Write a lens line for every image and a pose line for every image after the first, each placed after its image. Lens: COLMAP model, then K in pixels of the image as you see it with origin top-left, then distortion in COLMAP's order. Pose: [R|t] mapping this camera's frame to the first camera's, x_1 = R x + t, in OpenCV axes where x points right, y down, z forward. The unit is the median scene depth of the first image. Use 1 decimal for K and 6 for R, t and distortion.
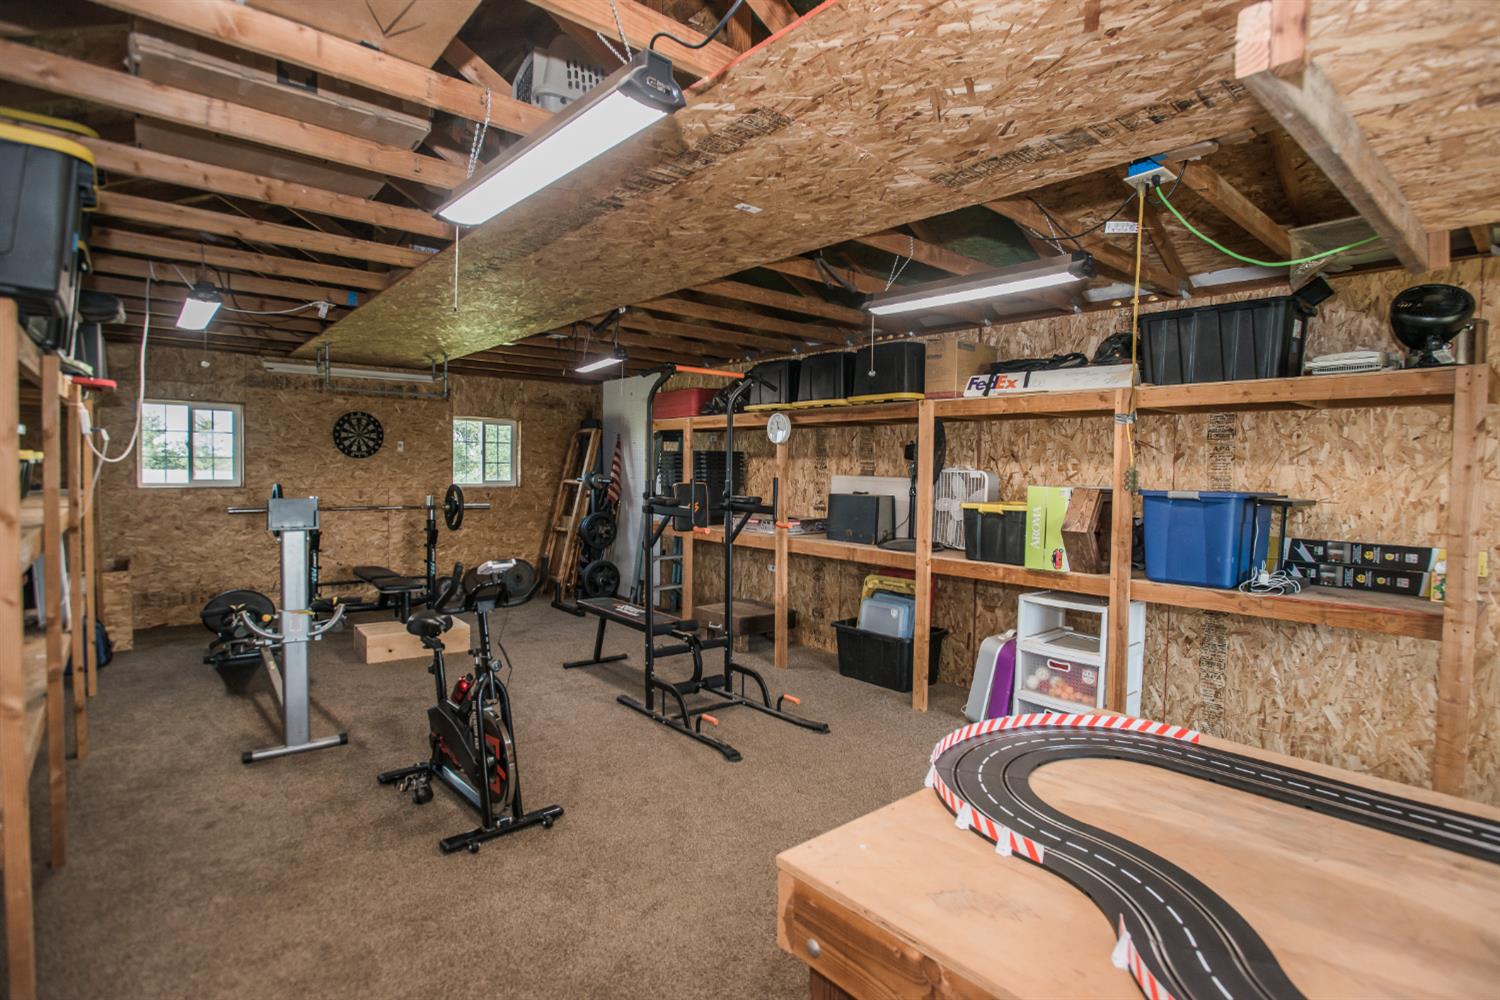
lens RADIAL K [[734.3, 0, 758.7], [0, 734.3, 493.3], [0, 0, 1]] dist [-0.064785, 0.029561]
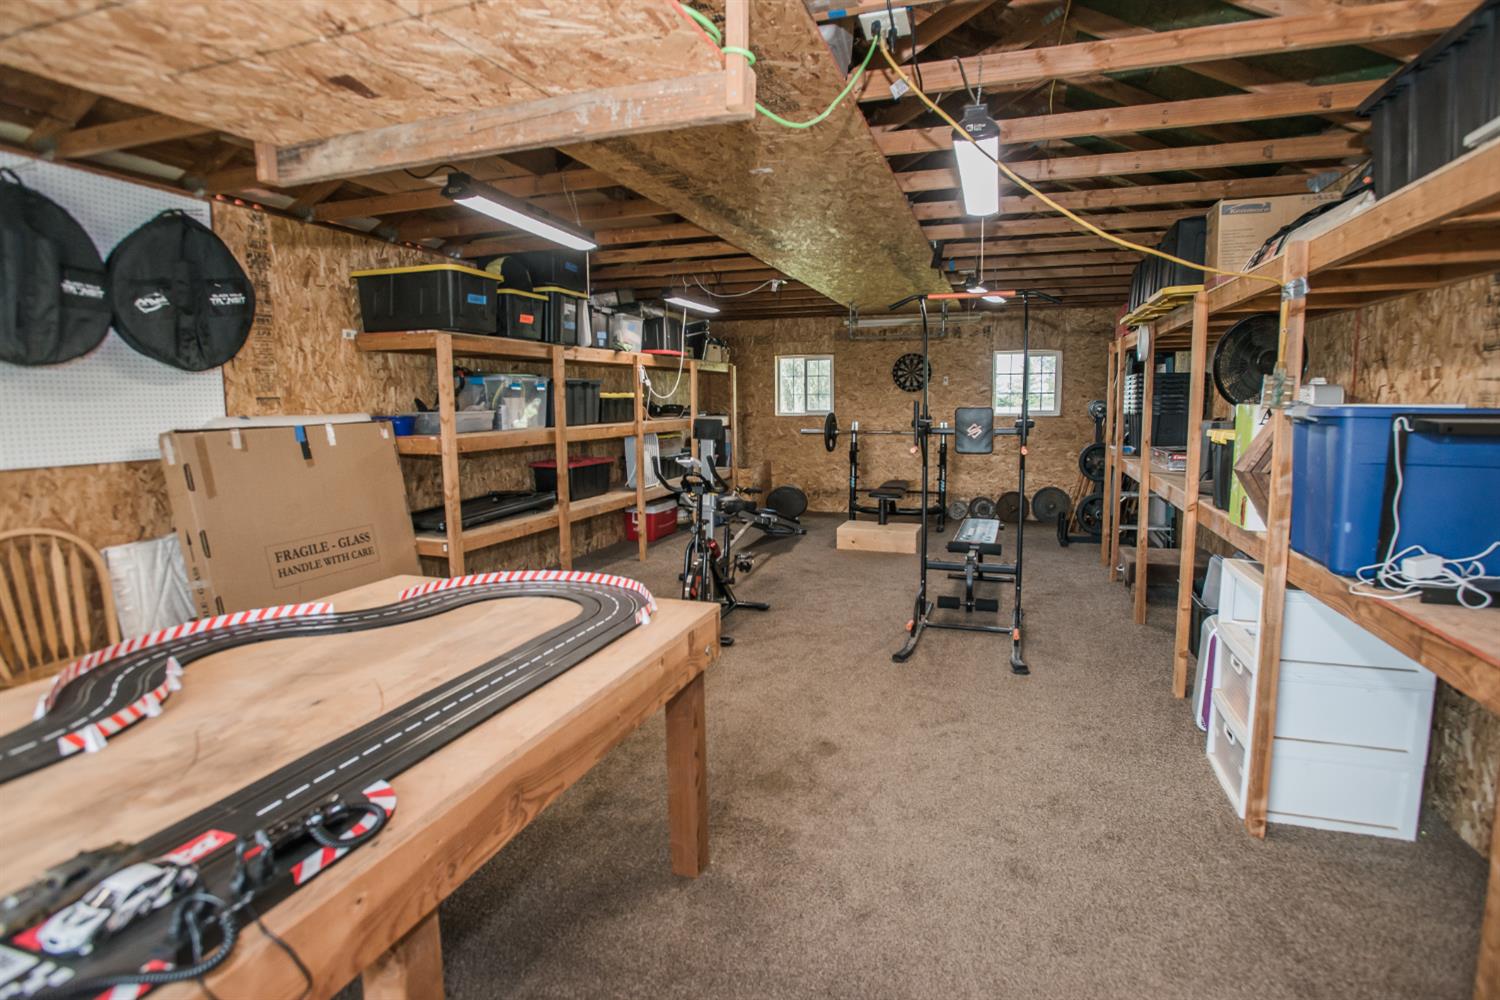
lens RADIAL K [[744.0, 0, 757.5], [0, 744.0, 492.6], [0, 0, 1]] dist [-0.064341, 0.024813]
pose [[0.515840, 0.086126, -0.852345, 0.422139], [-0.014914, 0.995686, 0.091584, 0.010318], [0.856555, -0.034531, 0.514899, 0.144413]]
